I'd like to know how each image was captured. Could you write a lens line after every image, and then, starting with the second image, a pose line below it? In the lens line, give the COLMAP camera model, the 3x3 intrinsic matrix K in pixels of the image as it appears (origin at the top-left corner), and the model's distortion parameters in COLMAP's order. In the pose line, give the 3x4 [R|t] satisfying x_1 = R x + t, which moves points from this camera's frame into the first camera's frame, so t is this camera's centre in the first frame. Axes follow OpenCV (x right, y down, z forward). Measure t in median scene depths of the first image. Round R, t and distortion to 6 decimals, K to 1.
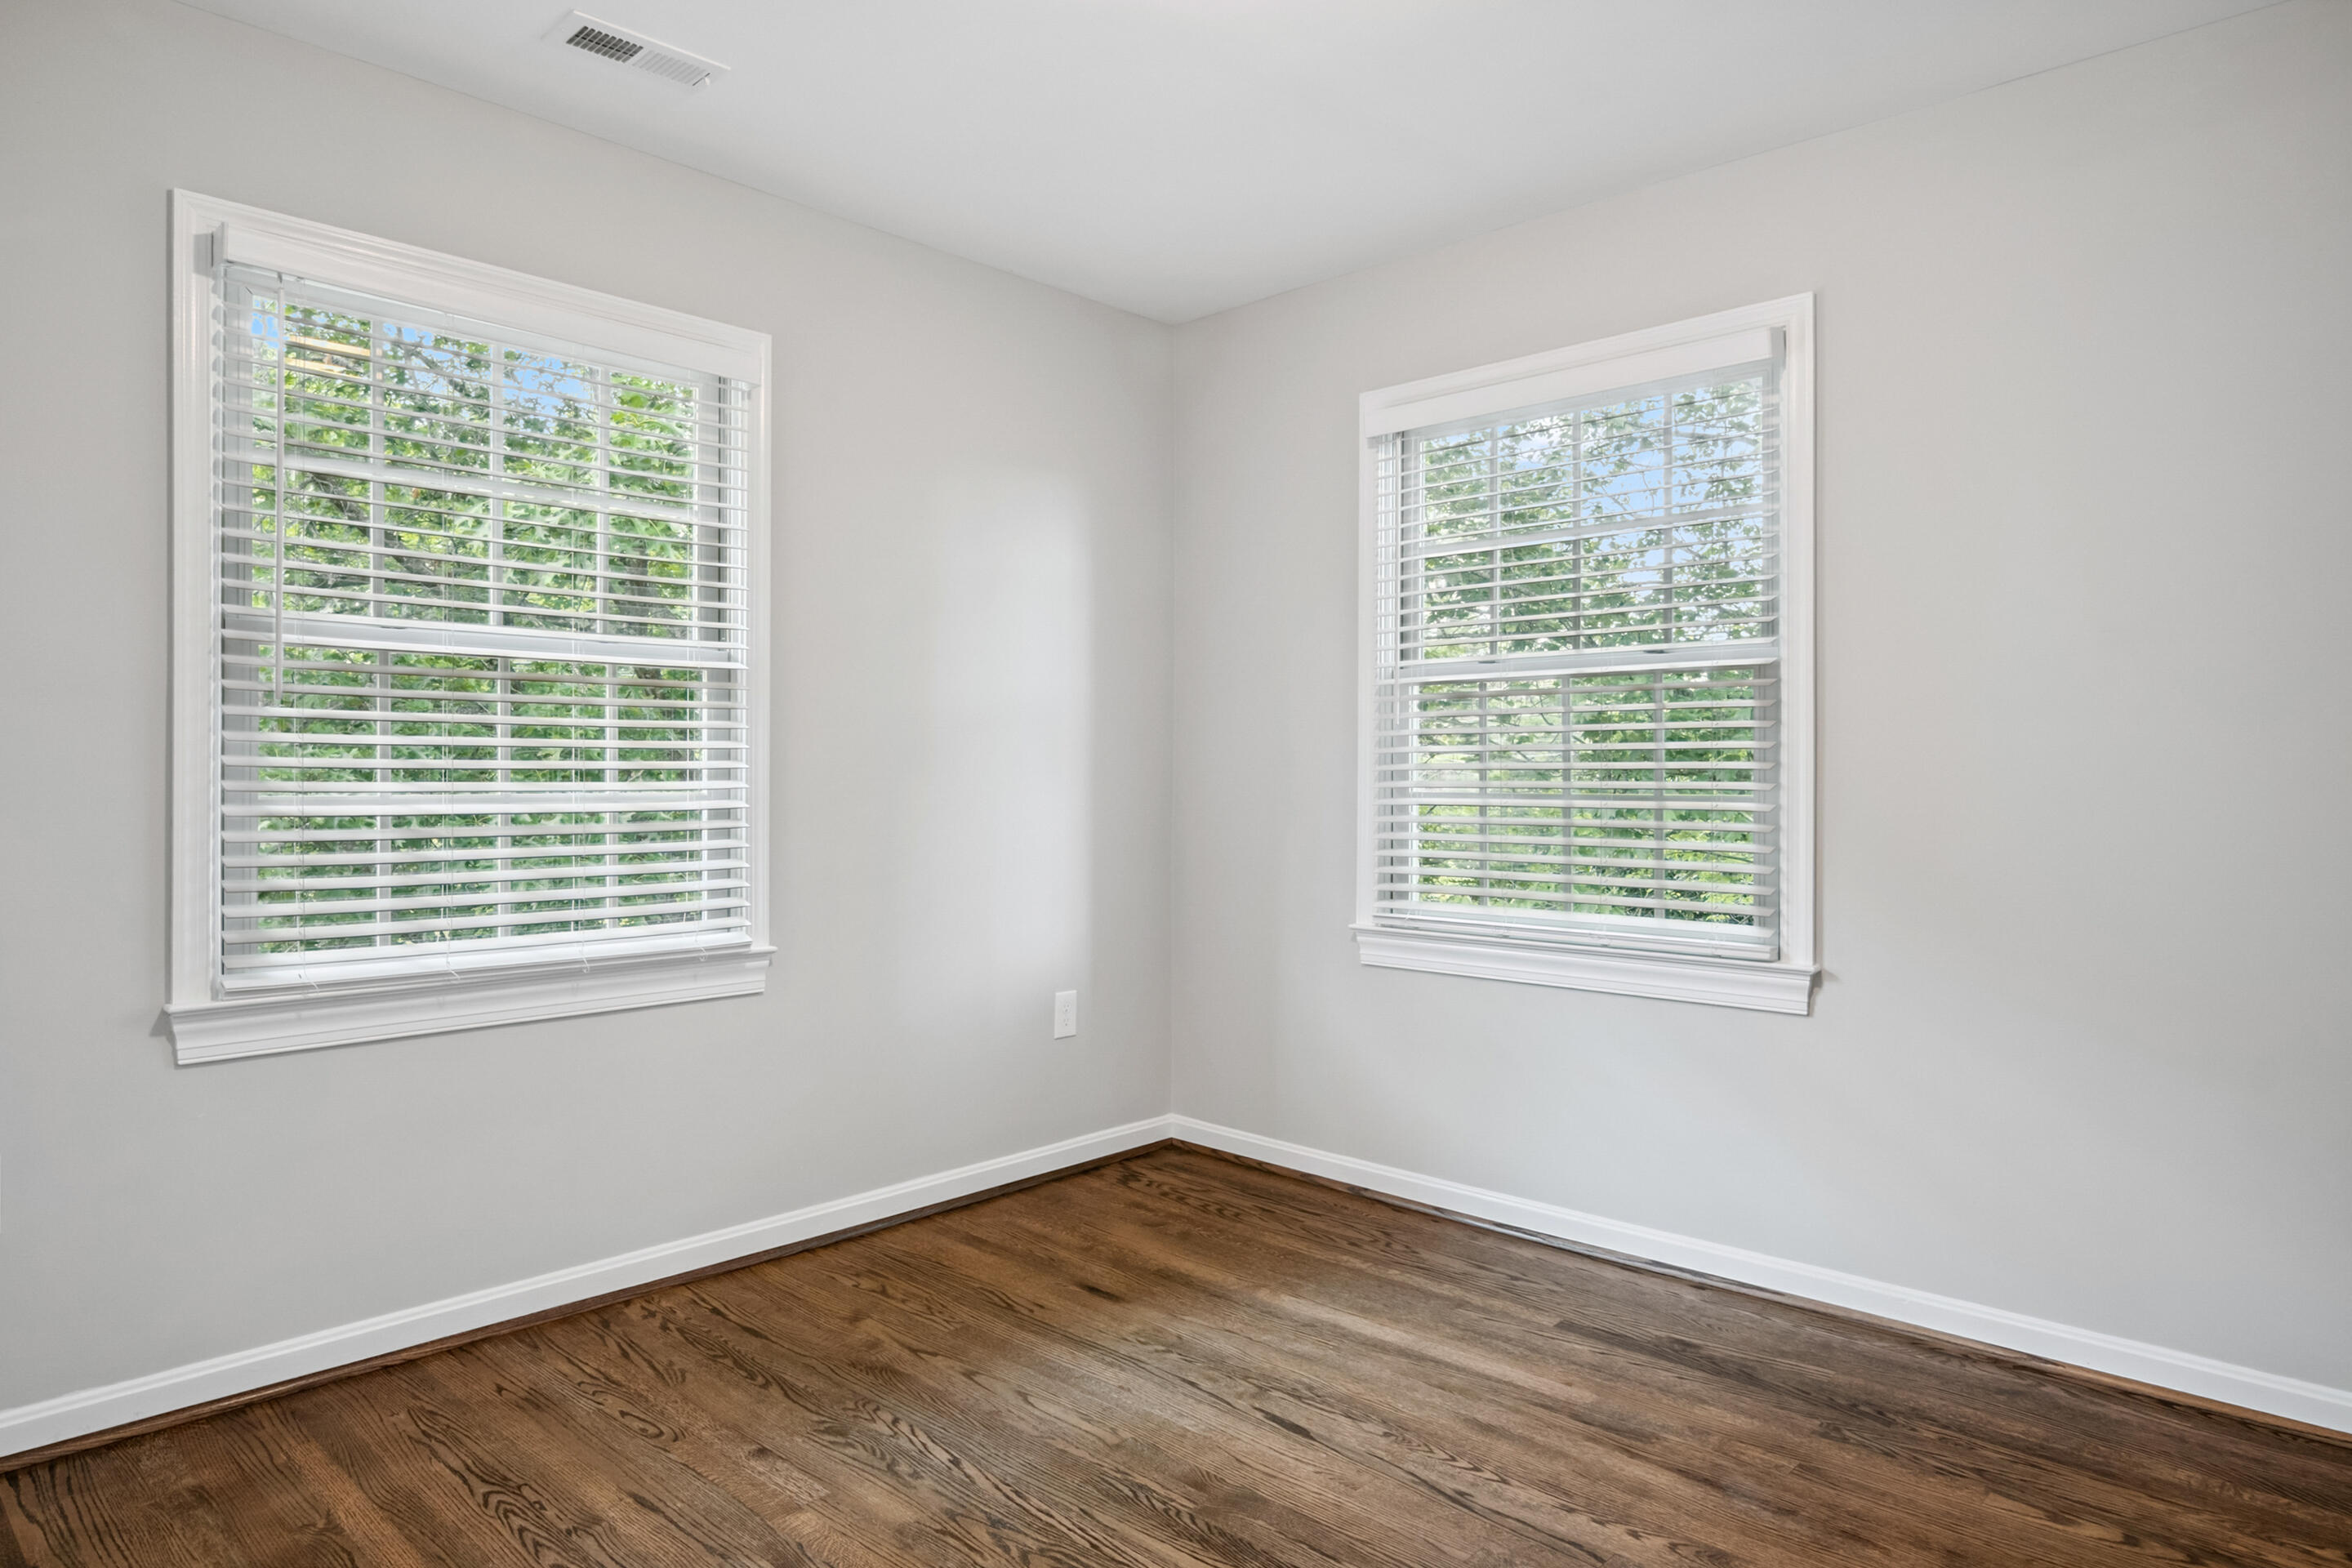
lens RADIAL K [[1415.4, 0, 1166.5], [0, 1415.4, 777.1], [0, 0, 1]] dist [0.004717, -0.007274]
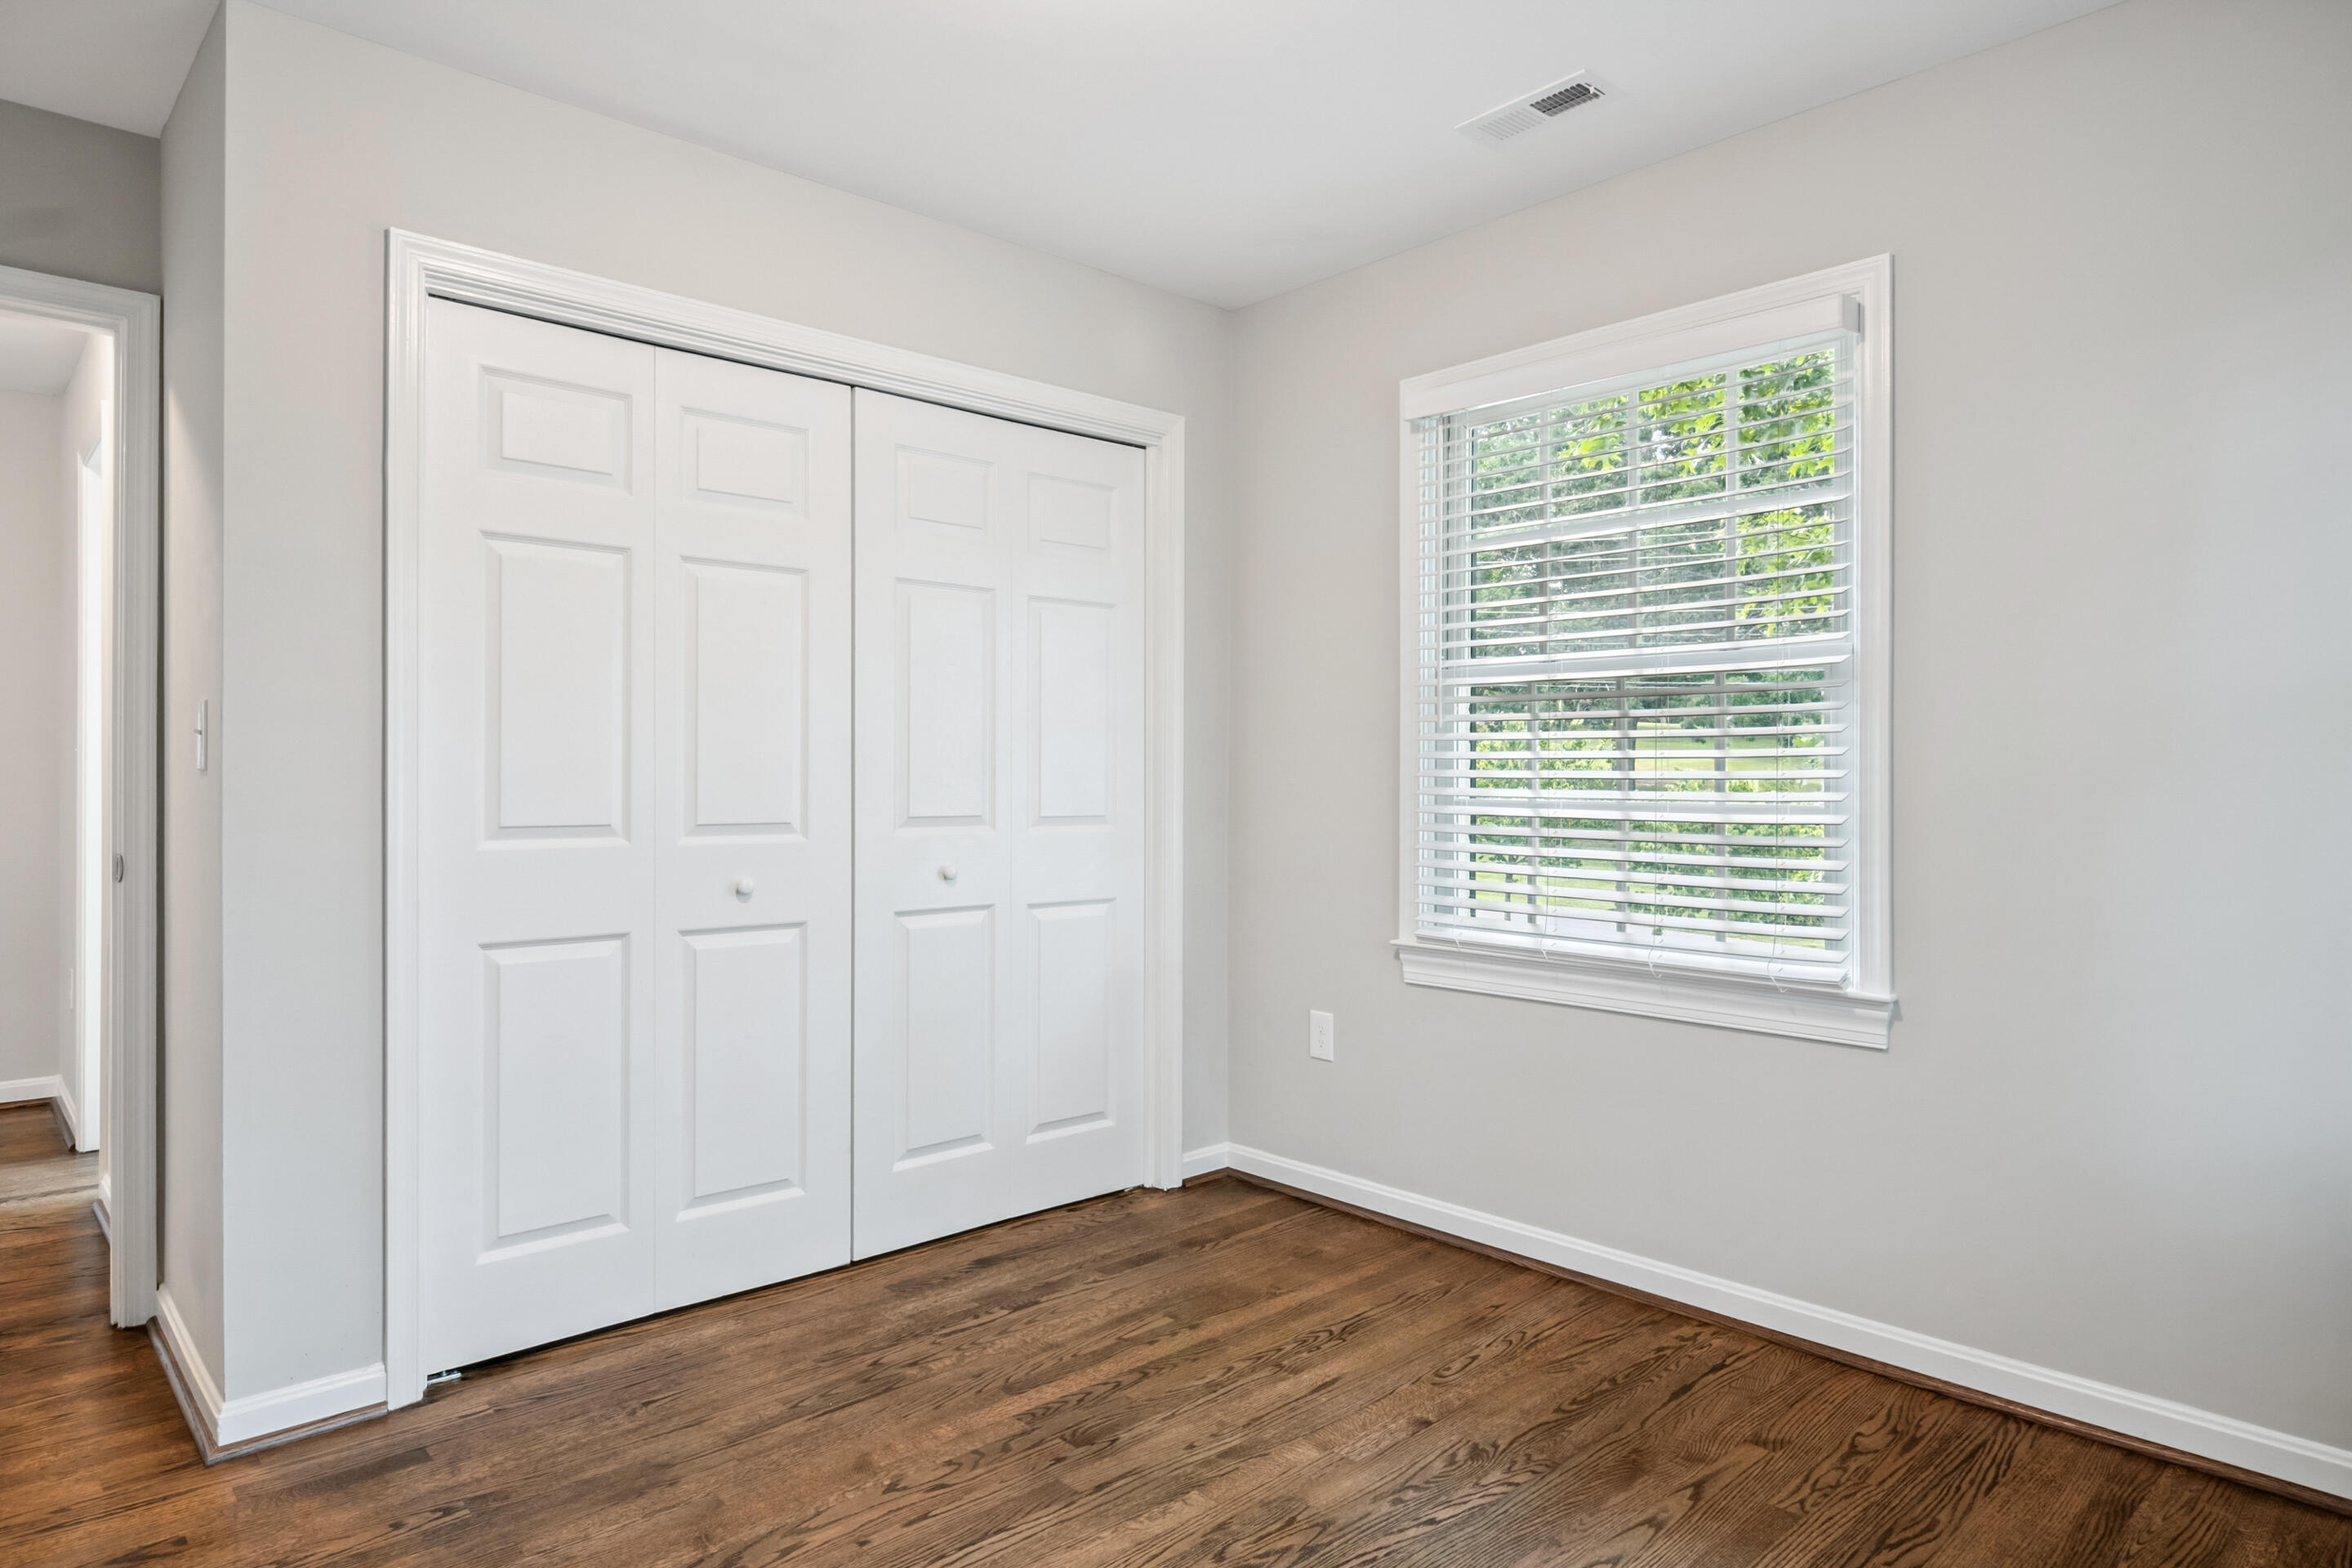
lens RADIAL K [[1415.4, 0, 1167.6], [0, 1415.4, 783.1], [0, 0, 1]] dist [0.004717, -0.007274]
pose [[-0.079465, 0.002226, -0.996835, 0.702610], [-0.006357, 0.999976, 0.002740, -0.003202], [0.996817, 0.006555, -0.079449, 0.797303]]
